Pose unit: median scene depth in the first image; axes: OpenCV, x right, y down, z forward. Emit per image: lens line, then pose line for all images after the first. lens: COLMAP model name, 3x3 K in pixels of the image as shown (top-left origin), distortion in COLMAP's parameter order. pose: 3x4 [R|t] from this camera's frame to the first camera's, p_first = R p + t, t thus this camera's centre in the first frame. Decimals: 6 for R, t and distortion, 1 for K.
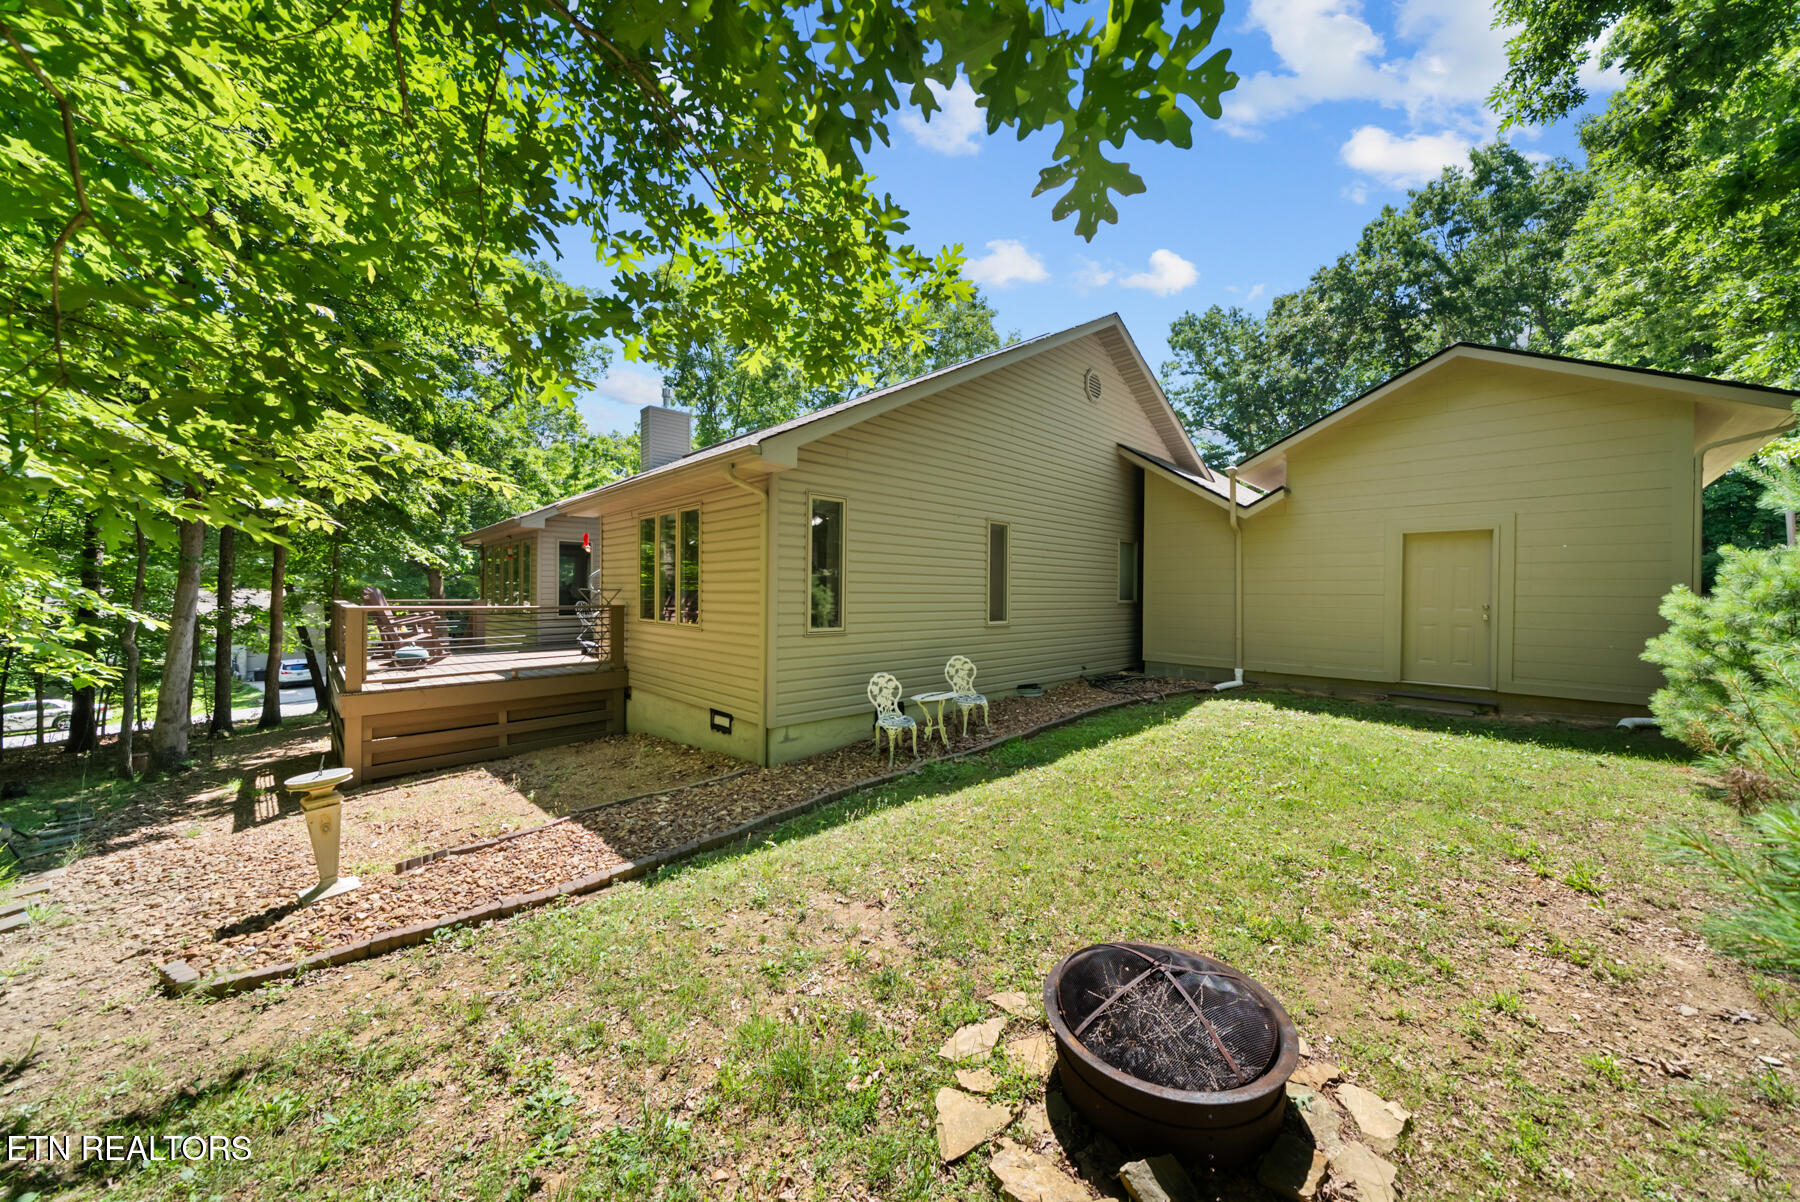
lens RADIAL K [[622.9, 0, 896.7], [0, 622.9, 596.8], [0, 0, 1]] dist [-0.006412, -0.000055]
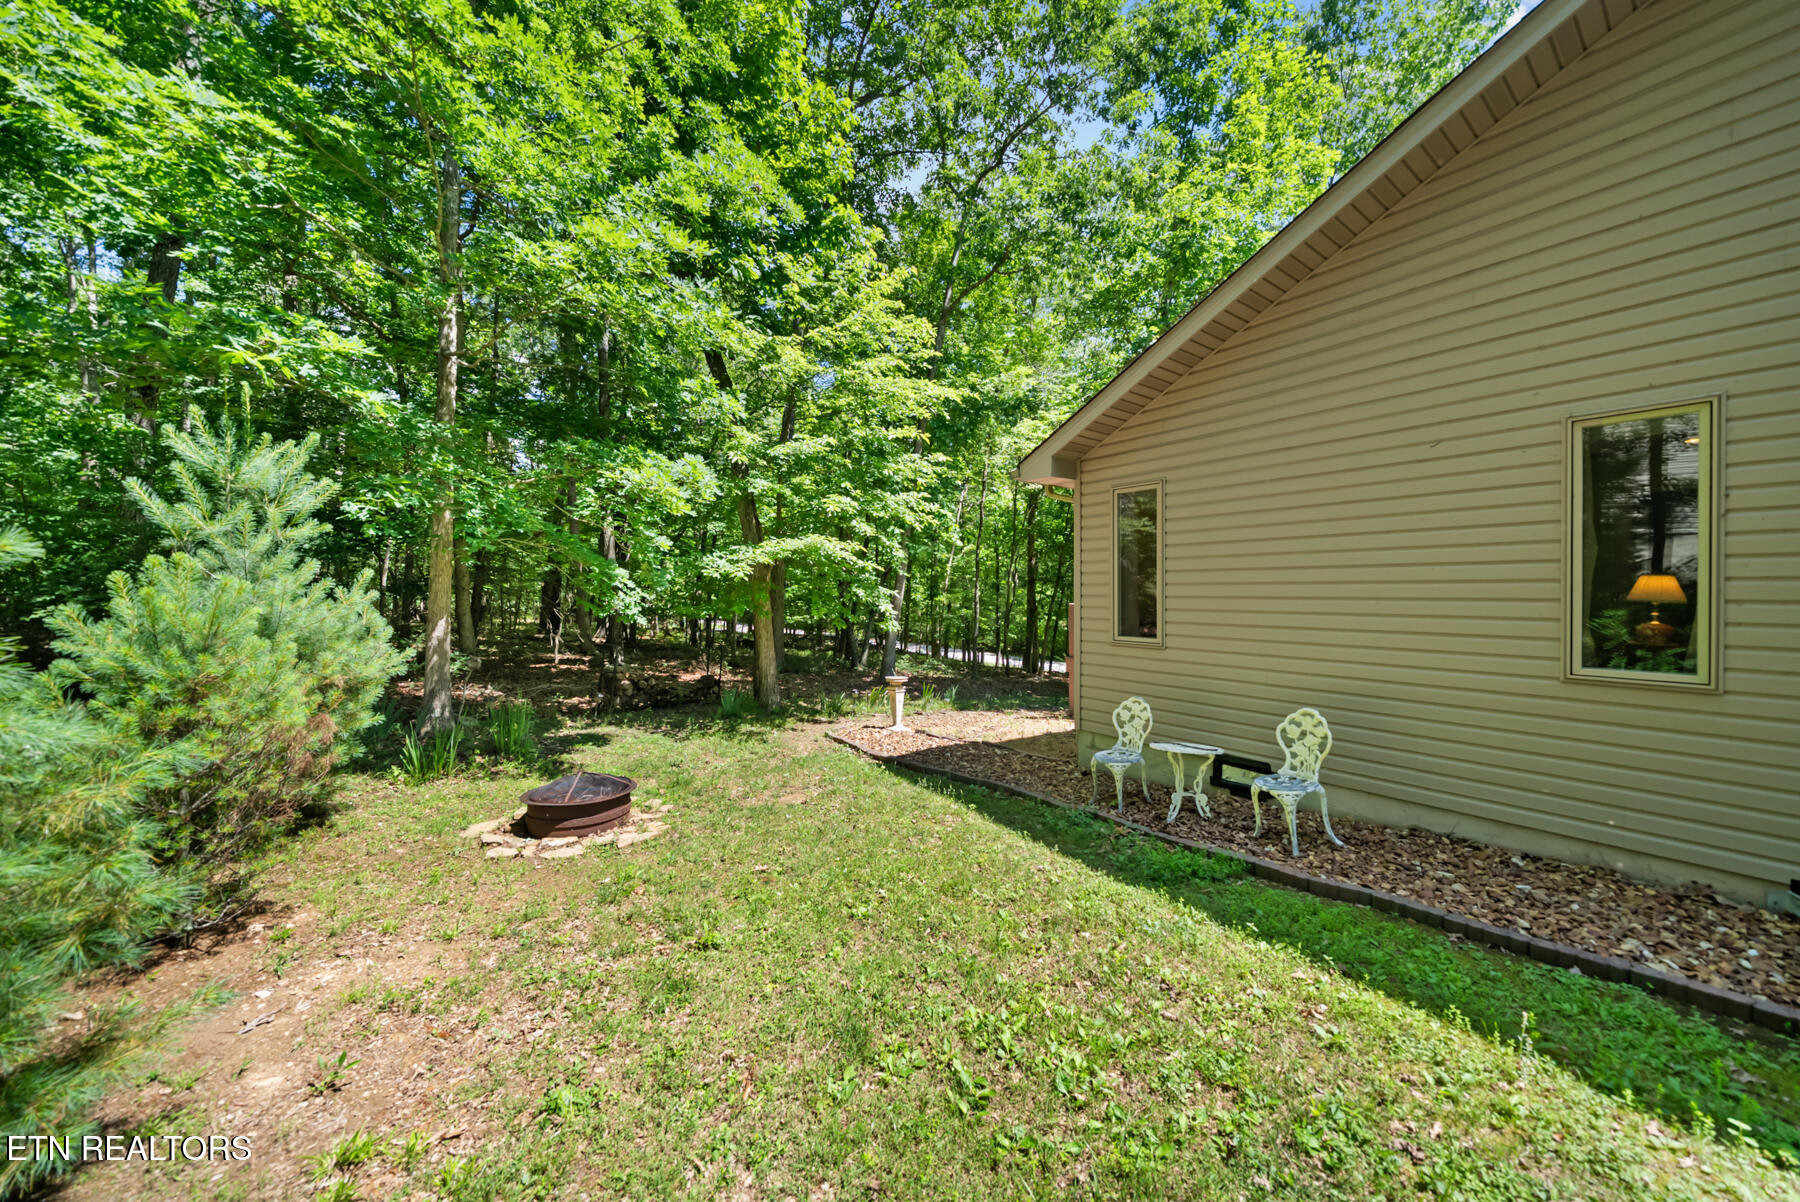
lens RADIAL K [[622.9, 0, 896.7], [0, 622.9, 596.8], [0, 0, 1]] dist [-0.006412, -0.000055]
pose [[-0.143182, 0.004343, -0.989687, 0.958029], [-0.004061, 0.999979, 0.004976, -0.011544], [0.989688, 0.004731, -0.143161, 0.953903]]
